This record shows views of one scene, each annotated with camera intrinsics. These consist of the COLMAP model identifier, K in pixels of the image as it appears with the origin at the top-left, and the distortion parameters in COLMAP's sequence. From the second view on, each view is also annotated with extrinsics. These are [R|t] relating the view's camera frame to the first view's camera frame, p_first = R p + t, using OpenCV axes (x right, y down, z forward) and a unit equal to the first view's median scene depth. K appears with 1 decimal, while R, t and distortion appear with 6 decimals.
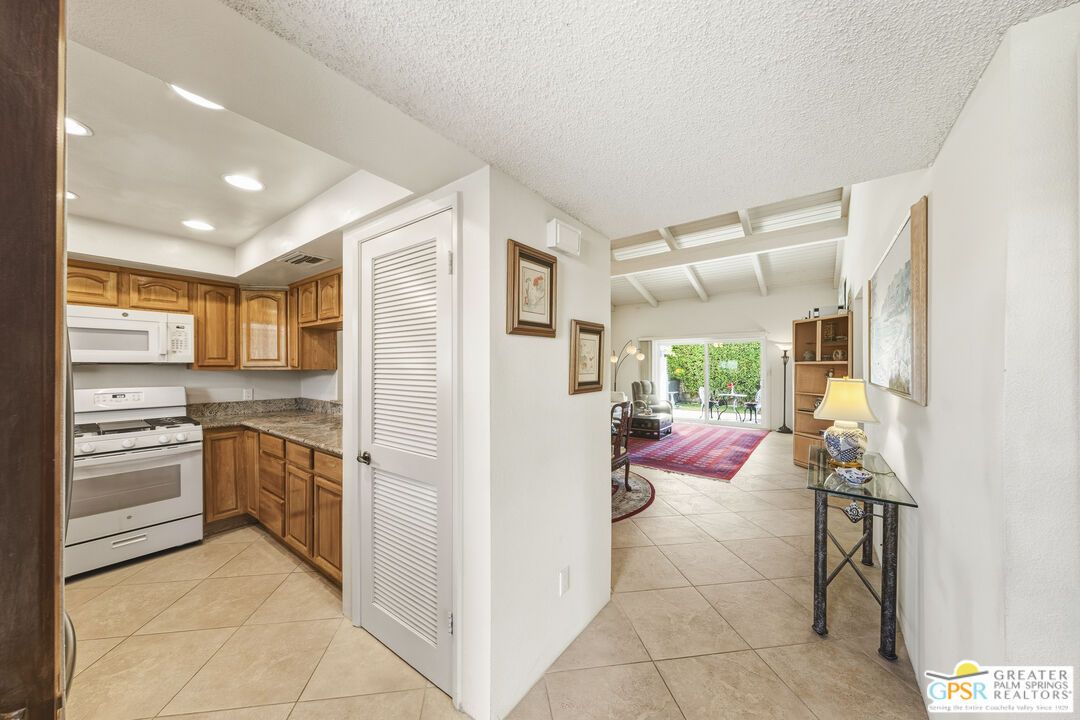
lens RADIAL K [[352.7, 0, 541.1], [0, 352.7, 369.1], [0, 0, 1]] dist [-0.002161, -0.000013]
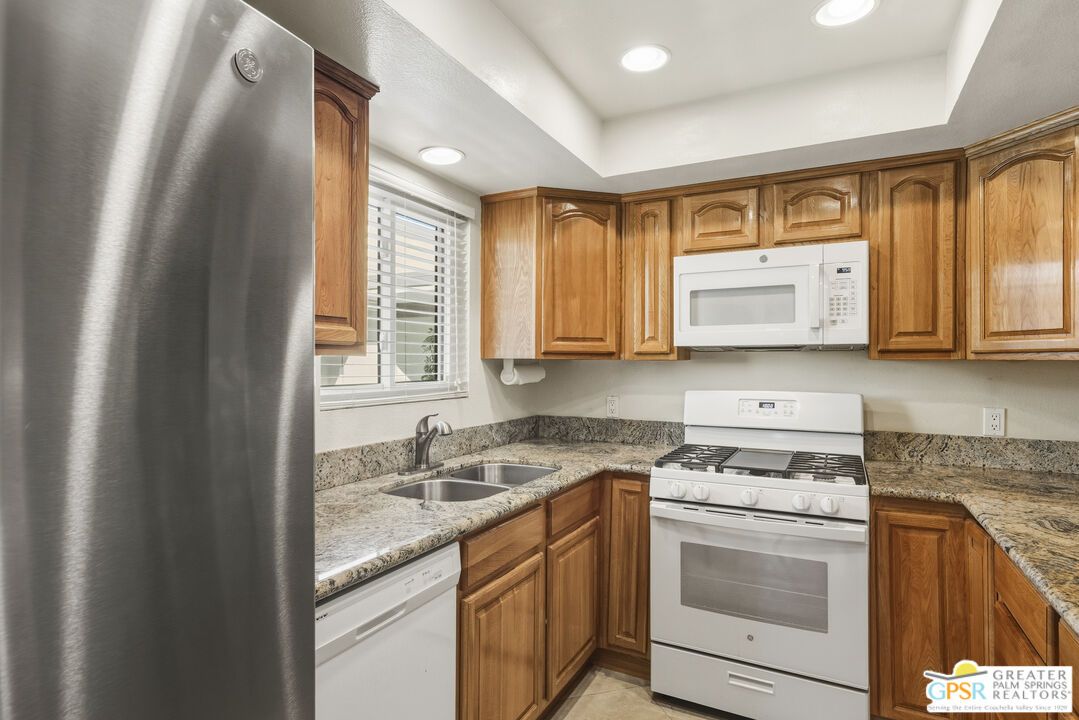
lens RADIAL K [[598.6, 0, 535.4], [0, 598.6, 359.5], [0, 0, 1]] dist [0.018403, -0.002457]
pose [[0.144813, 0.000597, -0.989459, -0.139730], [-0.005407, 0.999985, -0.000188, 0.002380], [0.989444, 0.005377, 0.144814, 0.236455]]
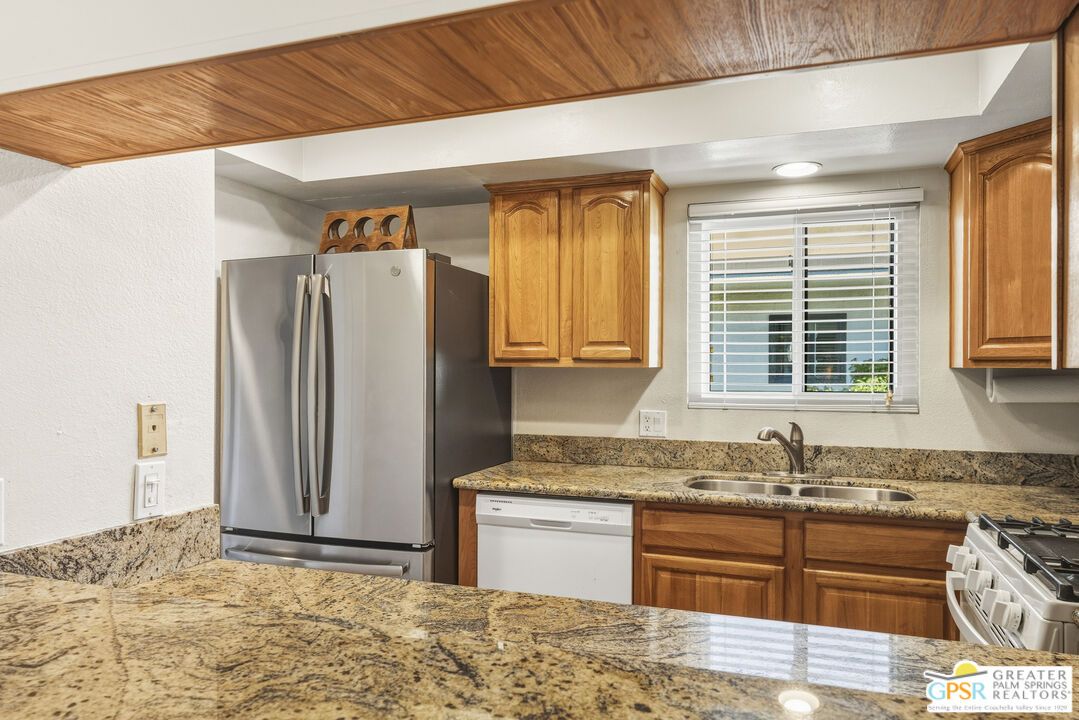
lens RADIAL K [[724.4, 0, 539.8], [0, 724.4, 367.2], [0, 0, 1]] dist [0.011418, 0.002179]
pose [[-0.961070, -0.001598, -0.276301, -0.233902], [-0.000467, 0.999991, -0.004160, 0.003276], [0.276305, -0.003869, -0.961062, 0.632483]]
